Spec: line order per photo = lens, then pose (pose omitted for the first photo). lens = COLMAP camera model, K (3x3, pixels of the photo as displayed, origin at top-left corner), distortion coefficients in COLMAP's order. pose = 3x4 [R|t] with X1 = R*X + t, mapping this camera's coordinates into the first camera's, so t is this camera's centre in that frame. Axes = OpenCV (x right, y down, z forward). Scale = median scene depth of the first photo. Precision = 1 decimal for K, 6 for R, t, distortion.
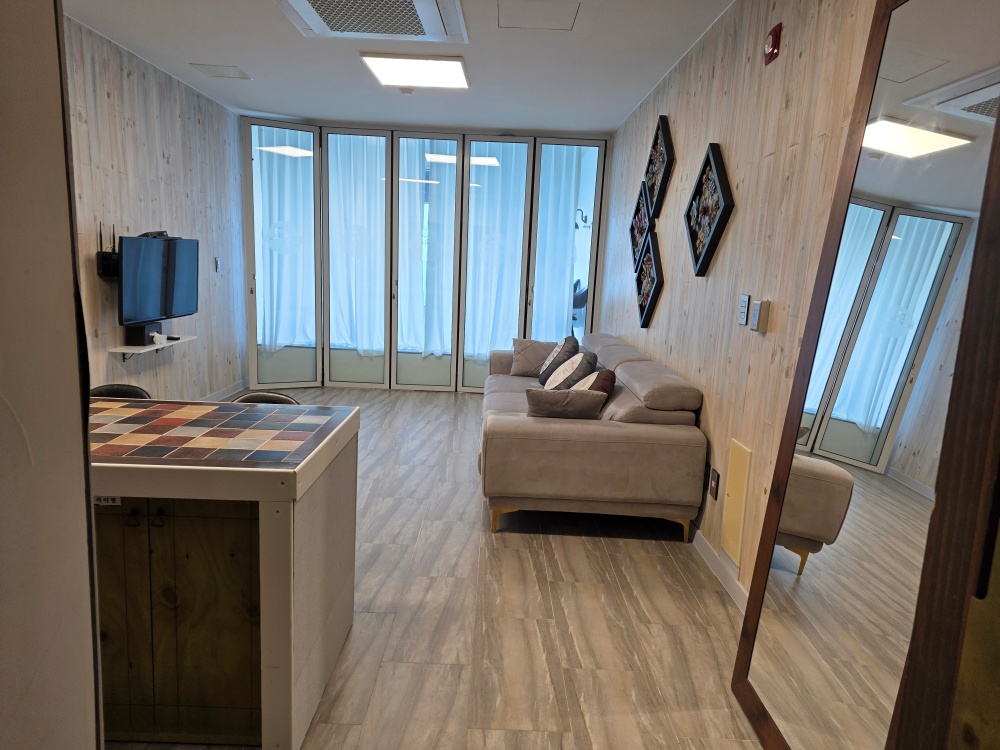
lens RADIAL K [[651.7, 0, 500.0], [0, 651.7, 375.0], [0, 0, 1]] dist [0.045909, -0.001388]
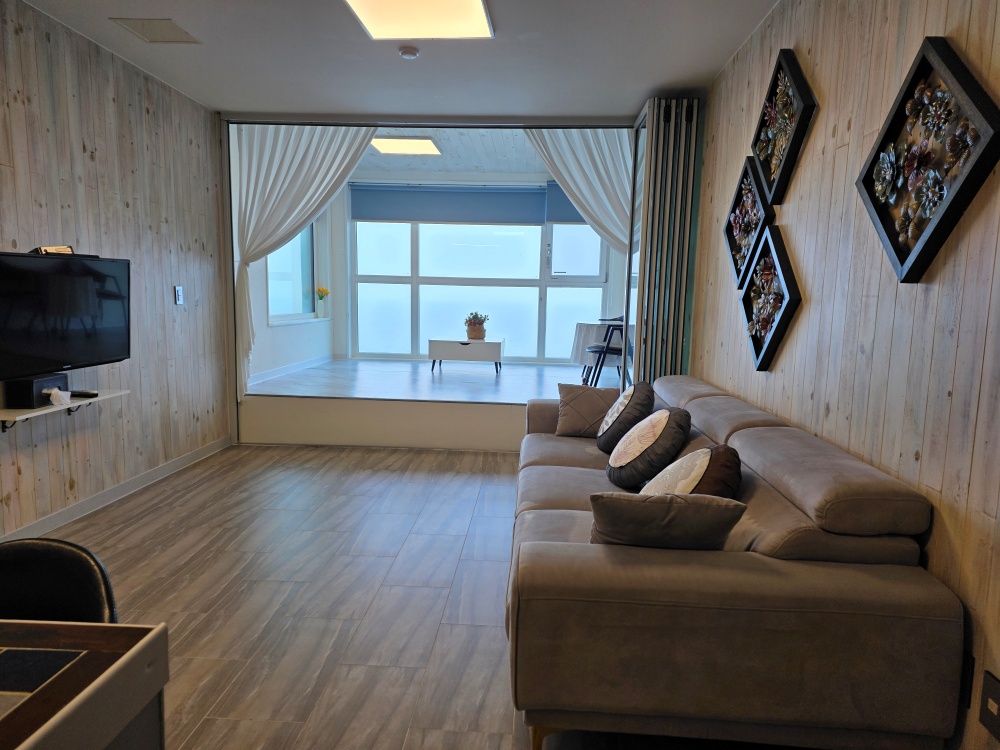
lens RADIAL K [[651.7, 0, 500.0], [0, 651.7, 375.0], [0, 0, 1]] dist [0.045909, -0.001388]
pose [[0.997916, -0.015022, -0.062750, -0.000077], [0.011862, 0.998657, -0.050437, -0.037935], [0.063423, 0.049587, 0.996754, 0.325068]]
